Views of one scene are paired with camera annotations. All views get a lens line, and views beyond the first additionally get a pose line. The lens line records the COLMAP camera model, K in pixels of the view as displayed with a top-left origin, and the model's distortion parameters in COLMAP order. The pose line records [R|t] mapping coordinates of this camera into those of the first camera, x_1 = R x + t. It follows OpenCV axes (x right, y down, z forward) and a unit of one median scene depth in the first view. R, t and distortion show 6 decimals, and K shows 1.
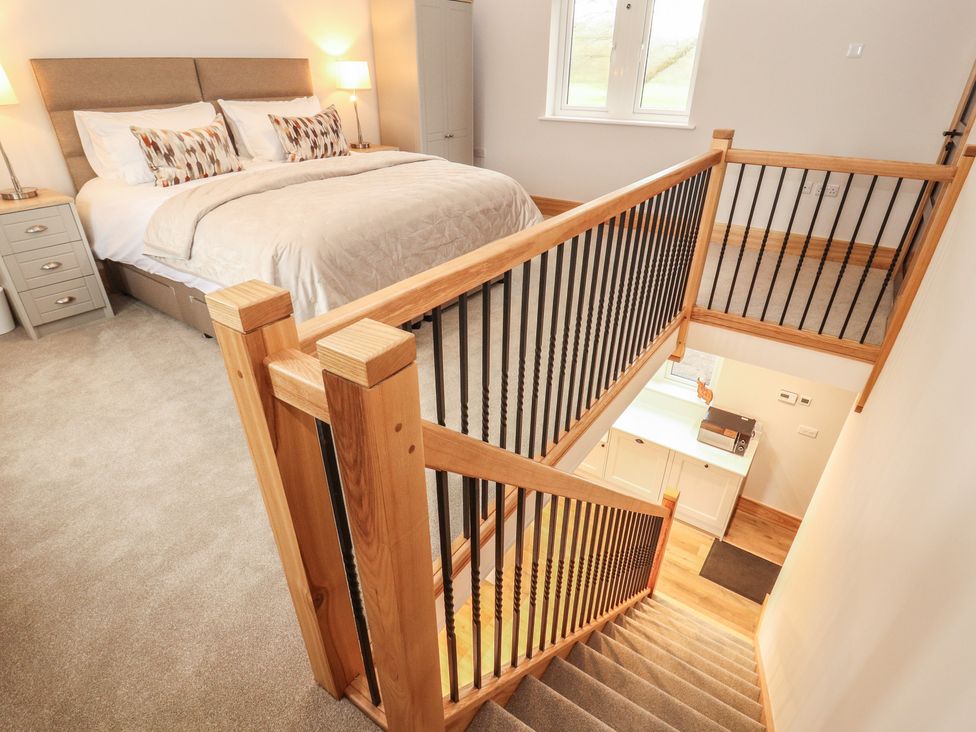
lens RADIAL K [[512.9, 0, 482.4], [0, 512.9, 365.2], [0, 0, 1]] dist [0.001244, -0.012968]
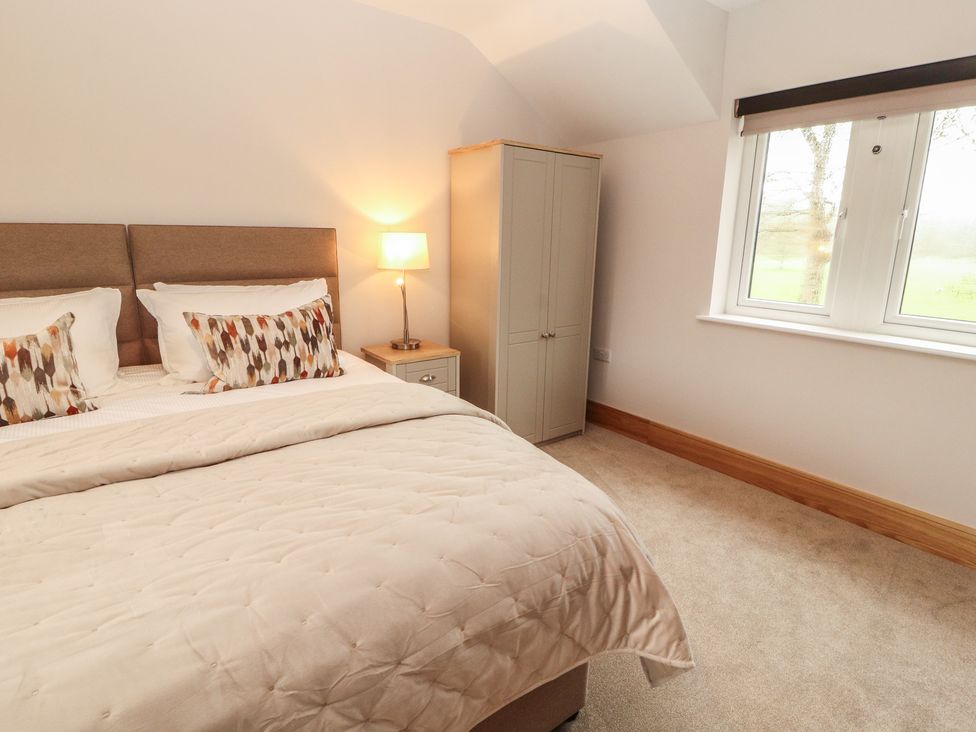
lens RADIAL K [[507.6, 0, 491.7], [0, 507.6, 352.9], [0, 0, 1]] dist [-0.002820, -0.009597]
pose [[0.953795, 0.075911, -0.290711, 0.085123], [-0.159879, 0.947431, -0.277151, -0.364467], [0.254390, 0.310824, 0.915792, 0.615904]]
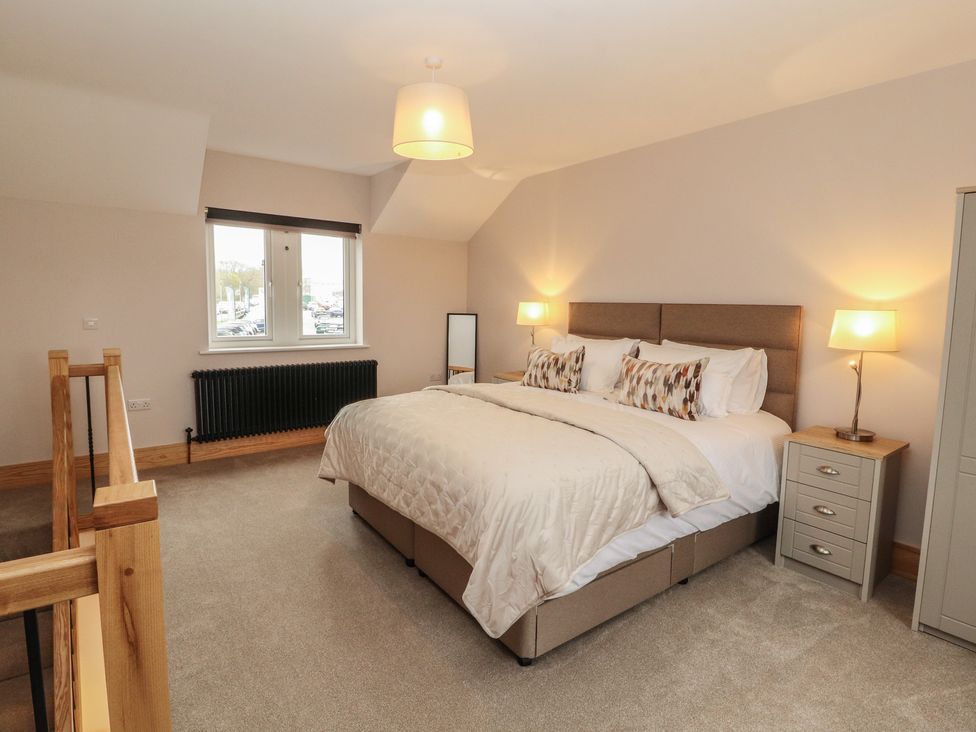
lens RADIAL K [[507.6, 0, 491.7], [0, 507.6, 352.9], [0, 0, 1]] dist [-0.002820, -0.009597]
pose [[-0.290840, 0.085220, -0.952969, 0.602976], [-0.499929, 0.835704, 0.227309, -0.619532], [0.815771, 0.542528, -0.200453, 1.046755]]
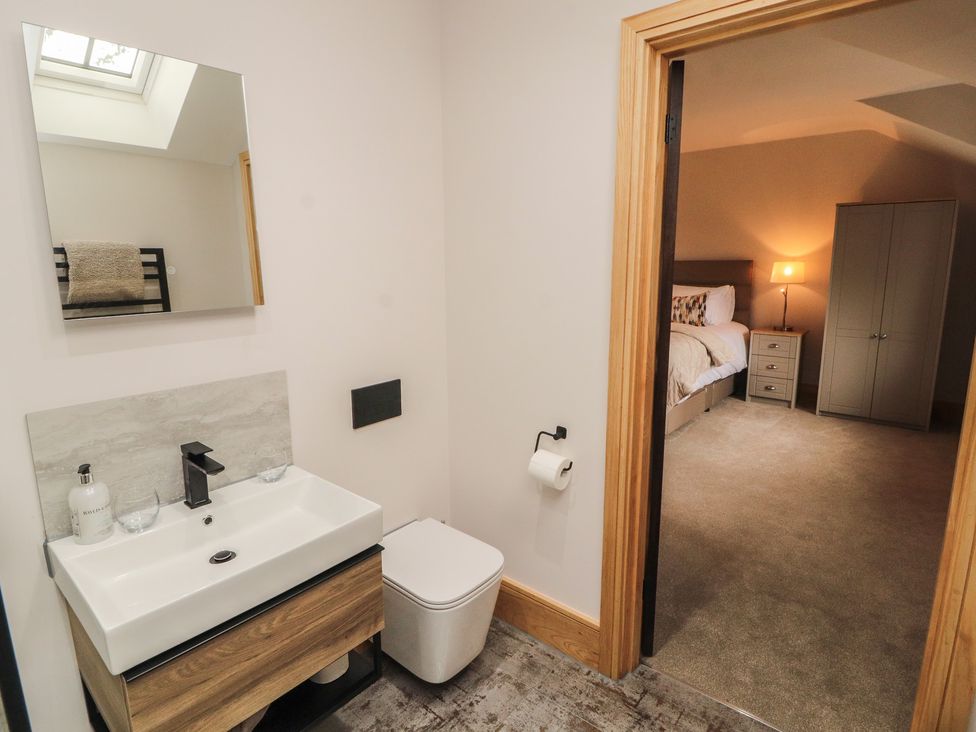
lens RADIAL K [[507.6, 0, 491.7], [0, 507.6, 352.9], [0, 0, 1]] dist [-0.002820, -0.009597]
pose [[-0.079372, 0.171693, -0.981948, 1.275423], [-0.495425, 0.847992, 0.188317, -0.400766], [0.865017, 0.501428, 0.017754, 0.668009]]
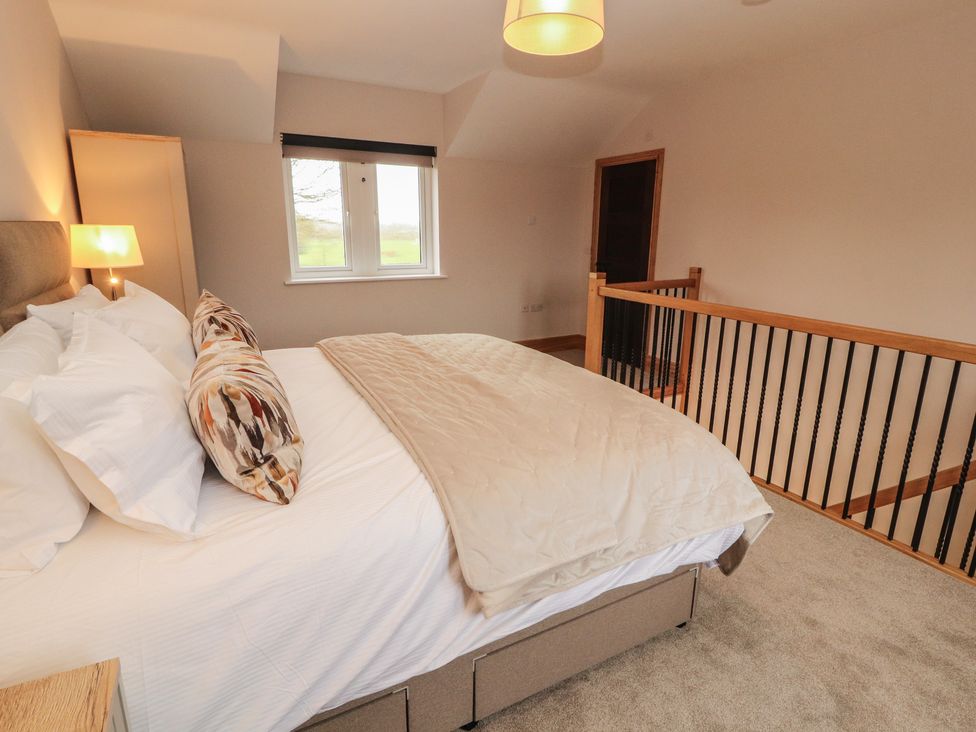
lens RADIAL K [[521.1, 0, 493.8], [0, 521.1, 352.1], [0, 0, 1]] dist [0.005108, -0.017104]
pose [[0.436411, -0.210885, 0.874684, -0.824295], [0.444914, 0.895553, -0.006067, -0.338234], [-0.782047, 0.391807, 0.484655, 0.540419]]
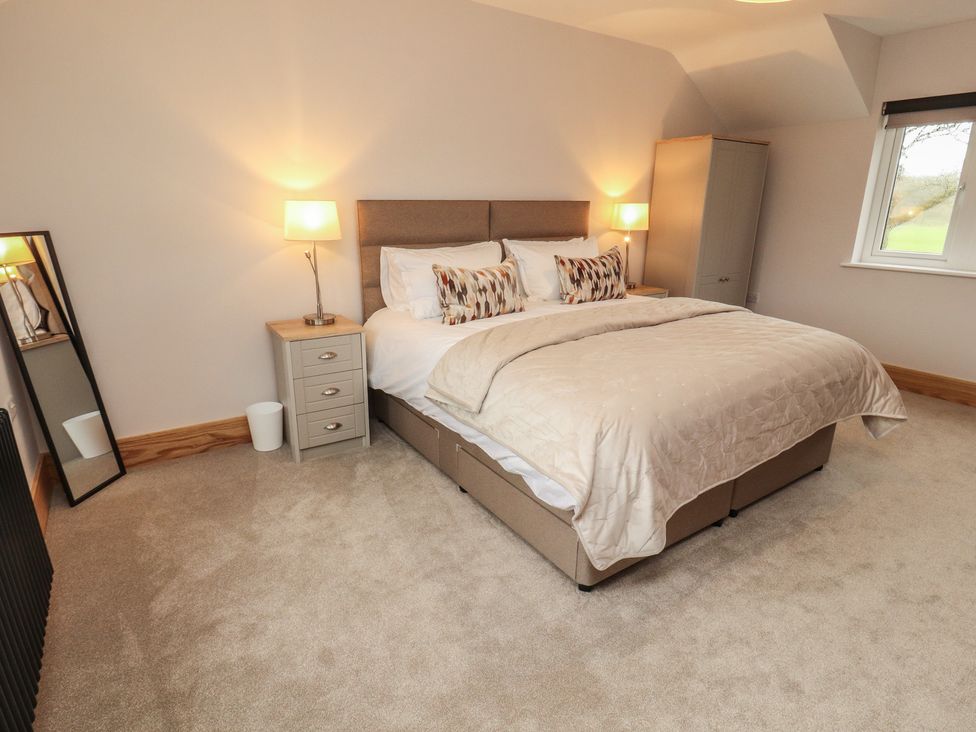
lens RADIAL K [[524.5, 0, 488.0], [0, 524.5, 366.0], [0, 0, 1]] dist [0.002070, -0.008131]
pose [[0.939232, 0.098345, -0.328895, -0.207179], [-0.170931, 0.964849, -0.199624, -0.082917], [0.297702, 0.243712, 0.923027, 0.127007]]
